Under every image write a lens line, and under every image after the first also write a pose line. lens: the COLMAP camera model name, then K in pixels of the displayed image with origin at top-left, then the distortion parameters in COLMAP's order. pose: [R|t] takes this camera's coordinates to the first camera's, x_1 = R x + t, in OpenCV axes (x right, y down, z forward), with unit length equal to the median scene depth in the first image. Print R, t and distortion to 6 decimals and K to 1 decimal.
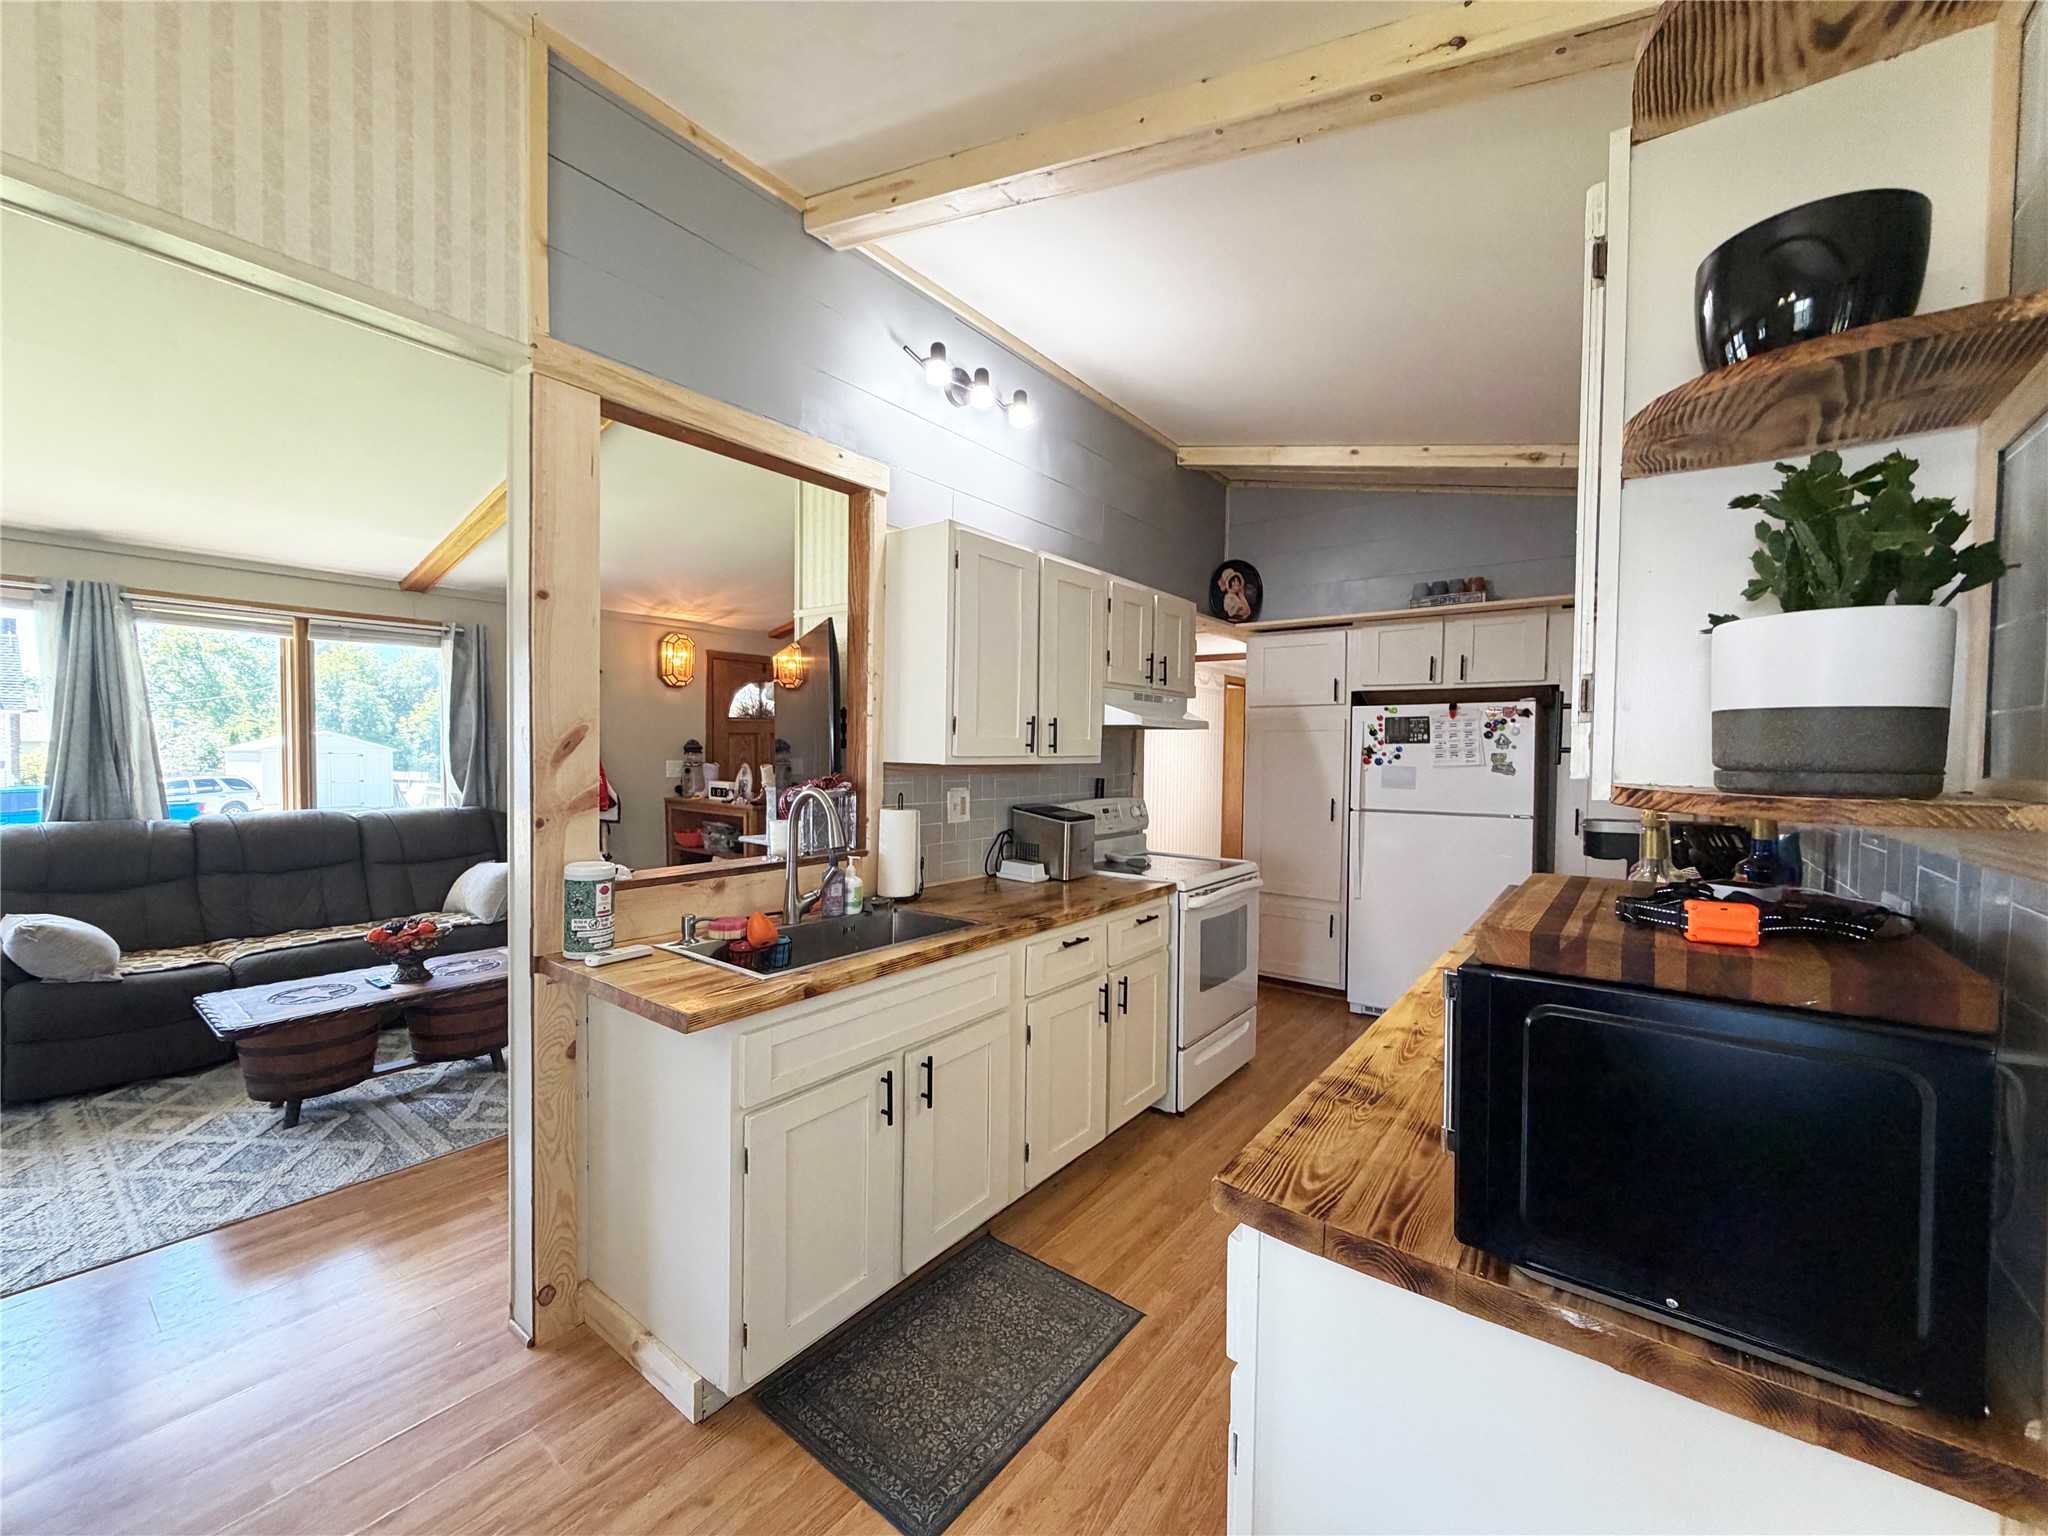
lens RADIAL K [[814.6, 0, 1018.8], [0, 814.6, 770.8], [0, 0, 1]] dist [-0.000933, -0.000156]
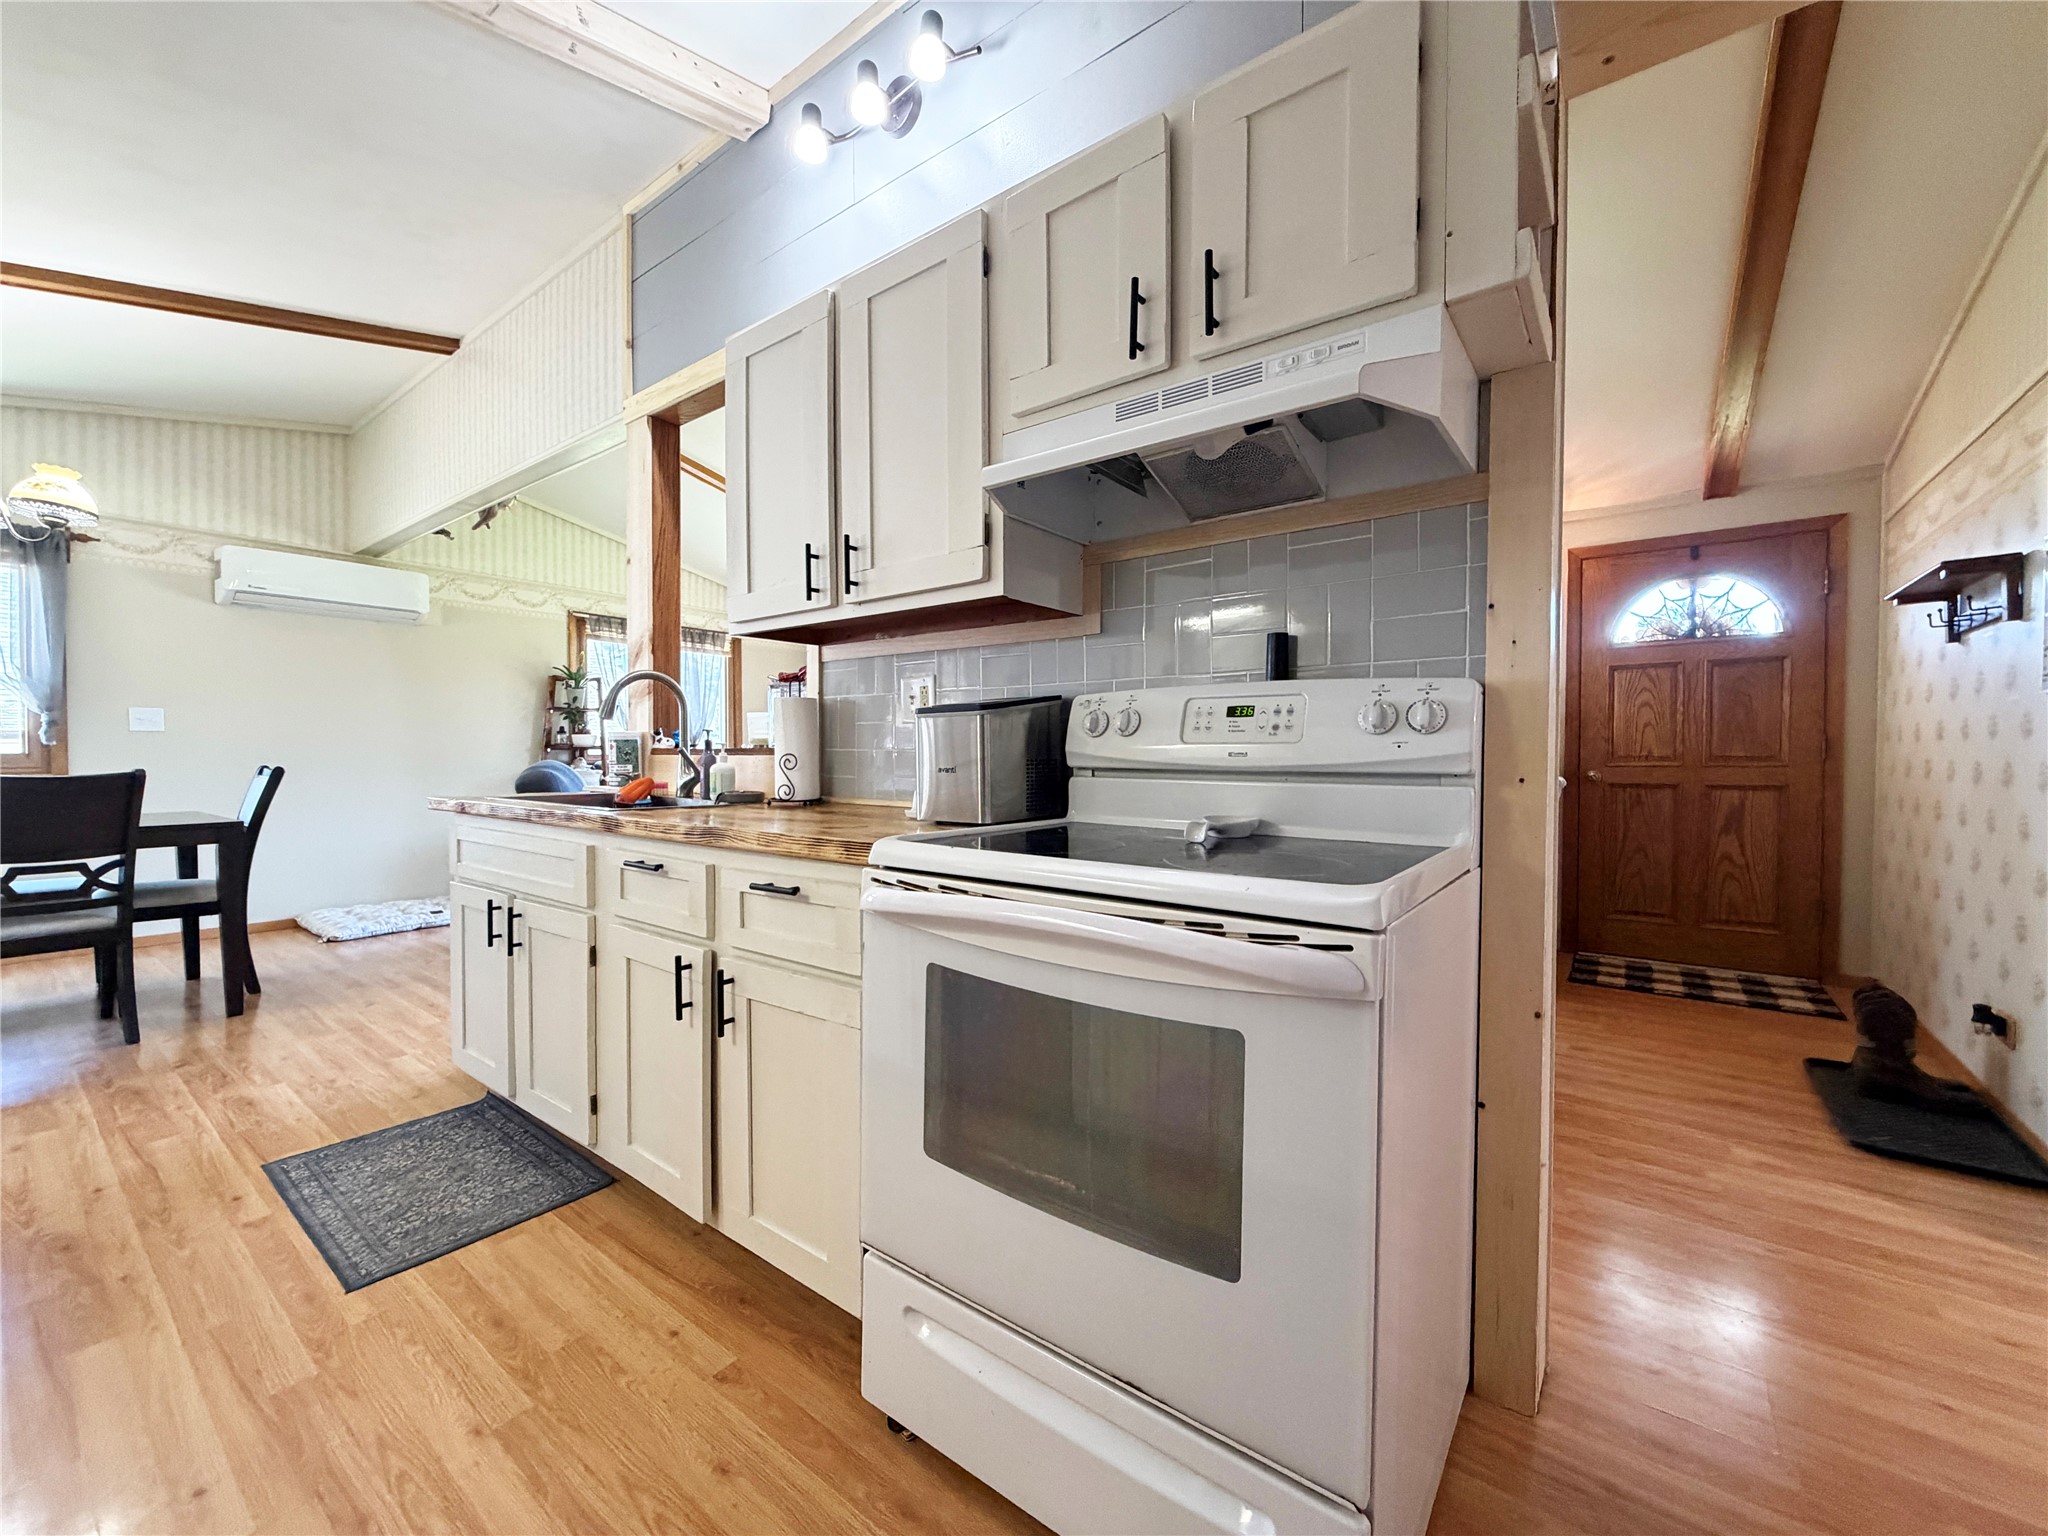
lens RADIAL K [[814.6, 0, 1018.8], [0, 814.6, 770.8], [0, 0, 1]] dist [-0.000933, -0.000156]
pose [[0.005943, 0.008044, -0.999950, 0.466275], [-0.029874, 0.999523, 0.007863, 0.073708], [0.999536, 0.029826, 0.006180, 0.812394]]
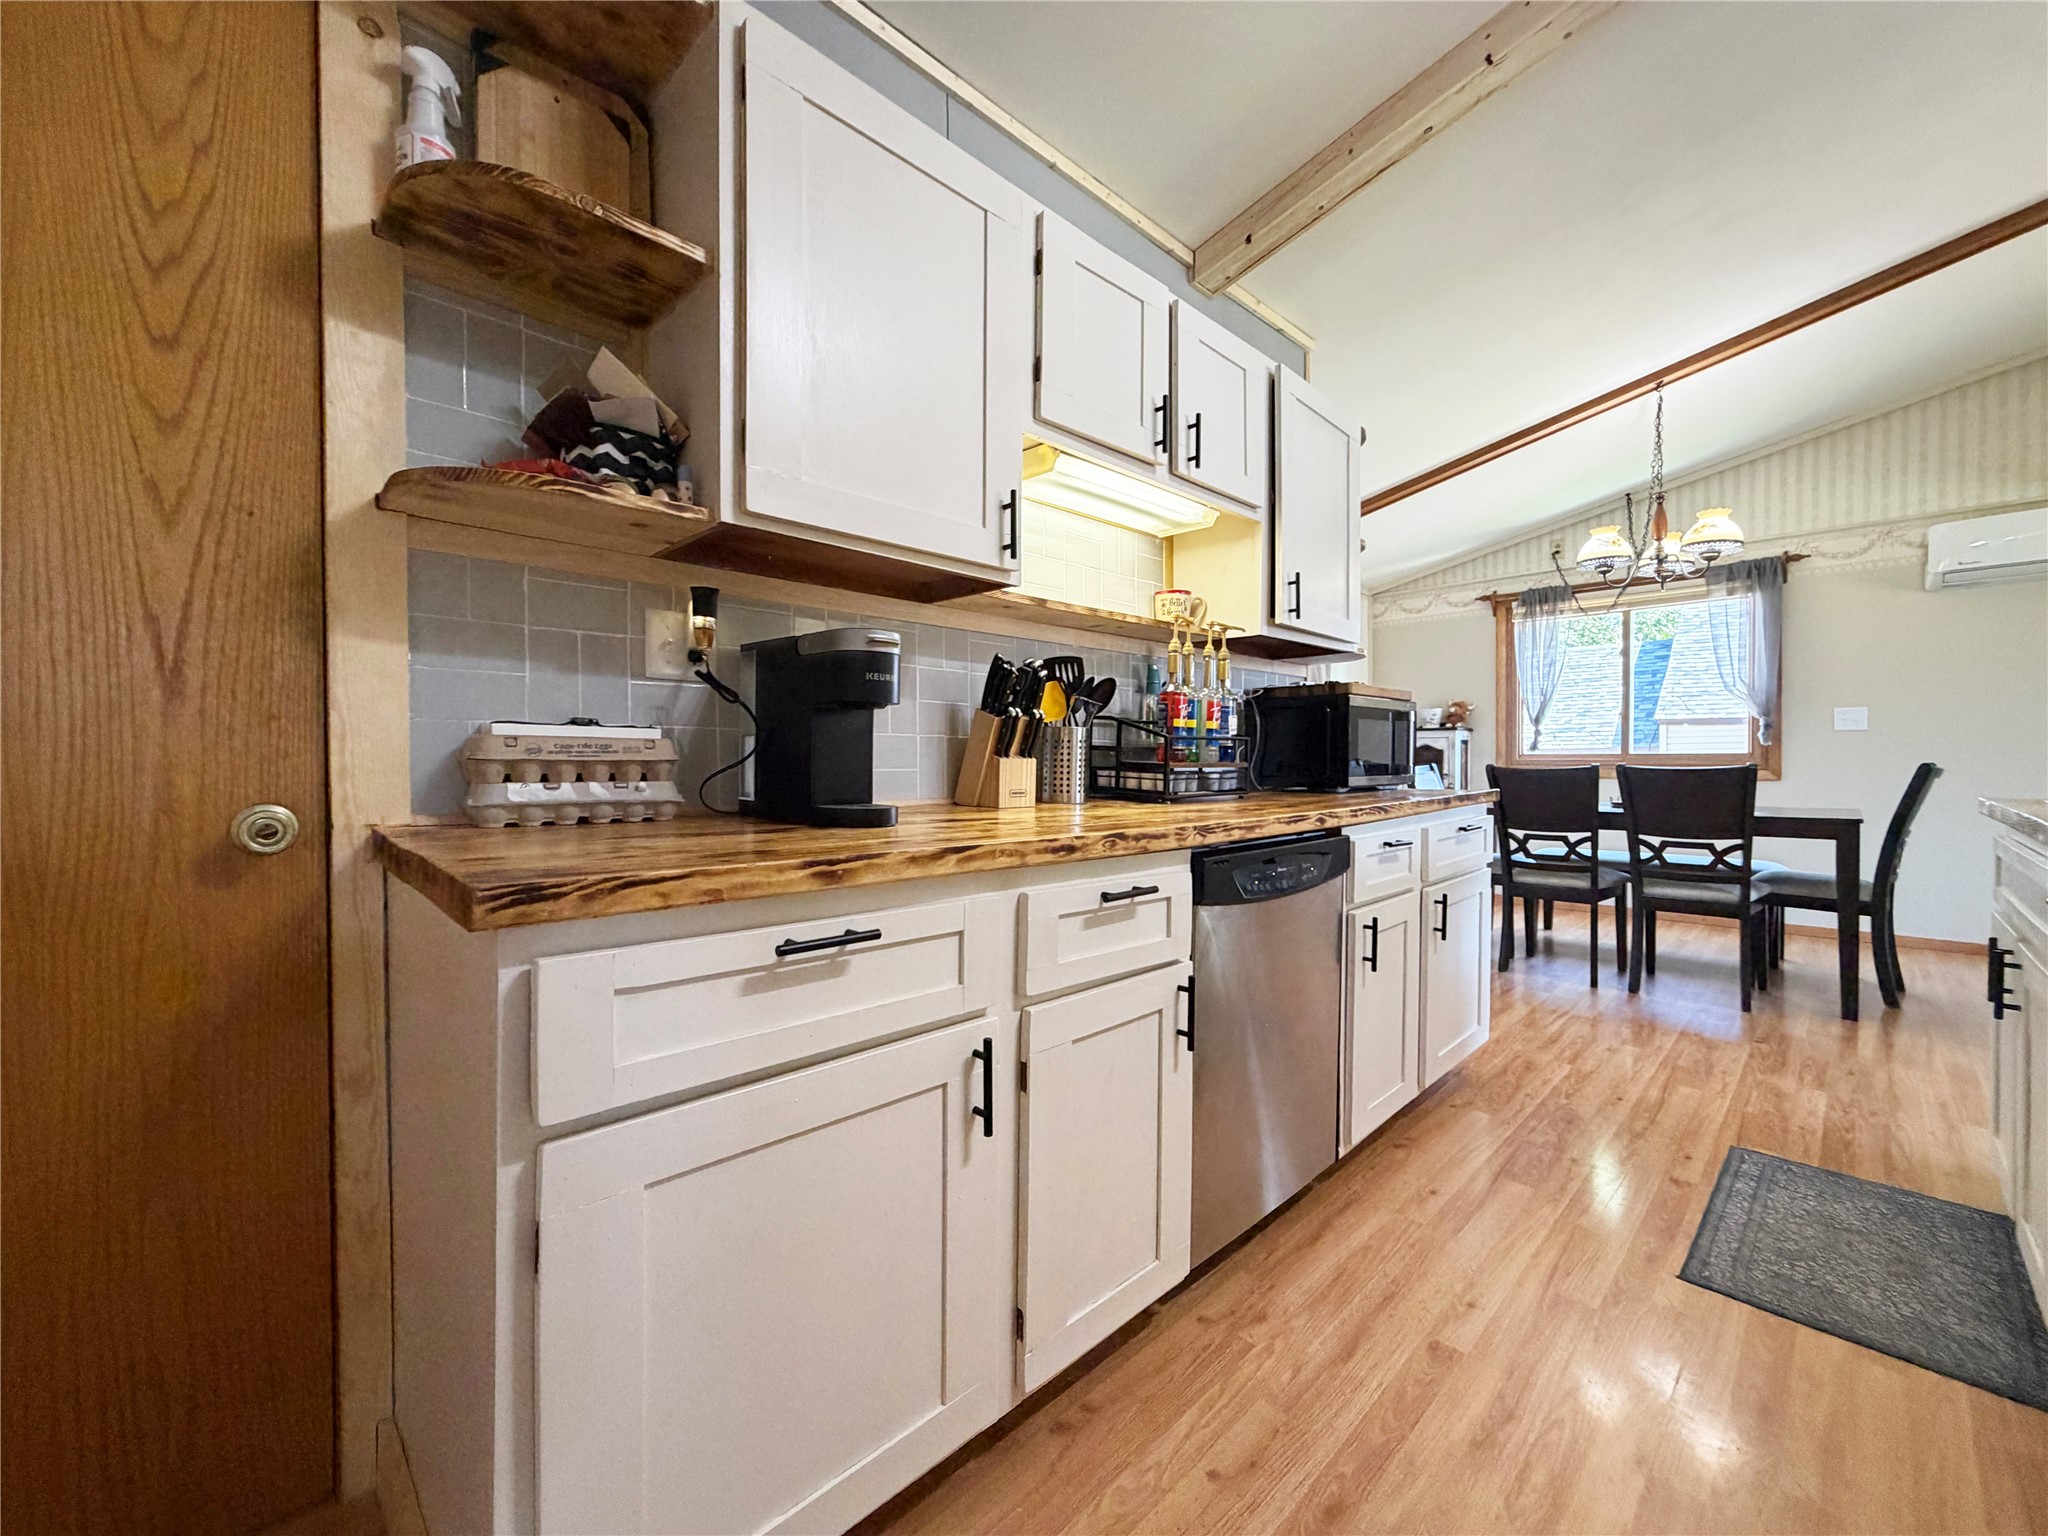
lens RADIAL K [[814.6, 0, 1018.8], [0, 814.6, 770.8], [0, 0, 1]] dist [-0.000933, -0.000156]
pose [[-0.988690, -0.008609, 0.149728, 0.334572], [-0.002484, 0.999154, 0.041044, 0.076985], [-0.149955, 0.040208, -0.987875, 0.926553]]
